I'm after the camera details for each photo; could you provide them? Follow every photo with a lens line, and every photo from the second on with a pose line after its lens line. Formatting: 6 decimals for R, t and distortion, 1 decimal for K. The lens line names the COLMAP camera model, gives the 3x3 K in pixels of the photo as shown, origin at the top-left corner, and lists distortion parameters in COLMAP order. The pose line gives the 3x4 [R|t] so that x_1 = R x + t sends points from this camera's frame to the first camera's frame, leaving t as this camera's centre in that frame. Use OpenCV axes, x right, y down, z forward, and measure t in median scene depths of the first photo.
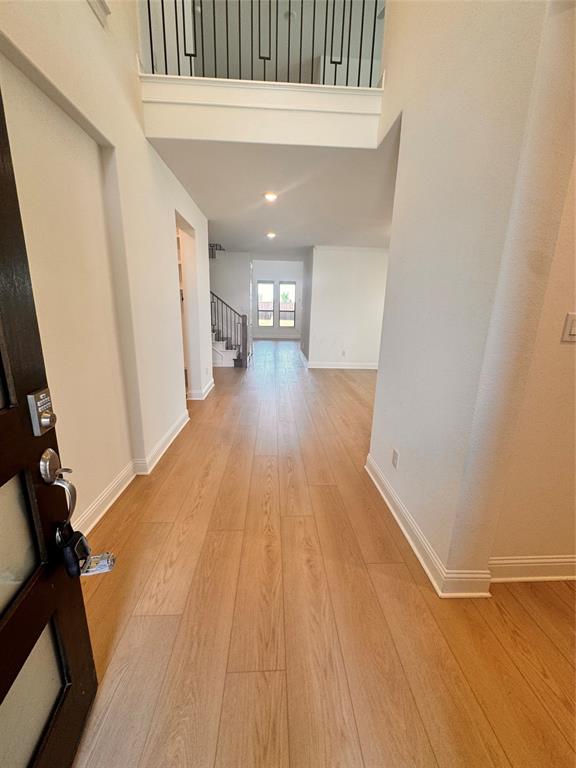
lens RADIAL K [[306.8, 0, 287.1], [0, 306.8, 383.1], [0, 0, 1]] dist [-0.001225, 0.000156]
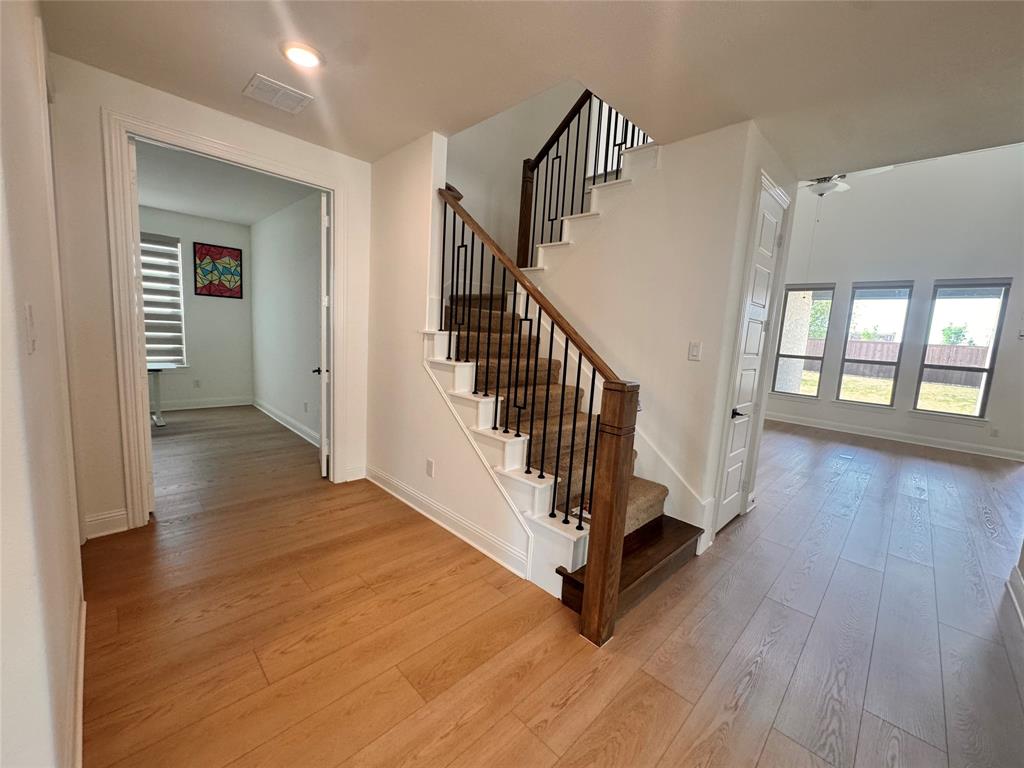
lens RADIAL K [[409.1, 0, 510.8], [0, 409.1, 383.0], [0, 0, 1]] dist [-0.001225, 0.000156]
pose [[0.674757, 0.110126, -0.729777, -0.000508], [-0.222818, 0.973062, -0.059180, -0.076989], [0.703601, 0.202539, 0.681119, 0.320704]]
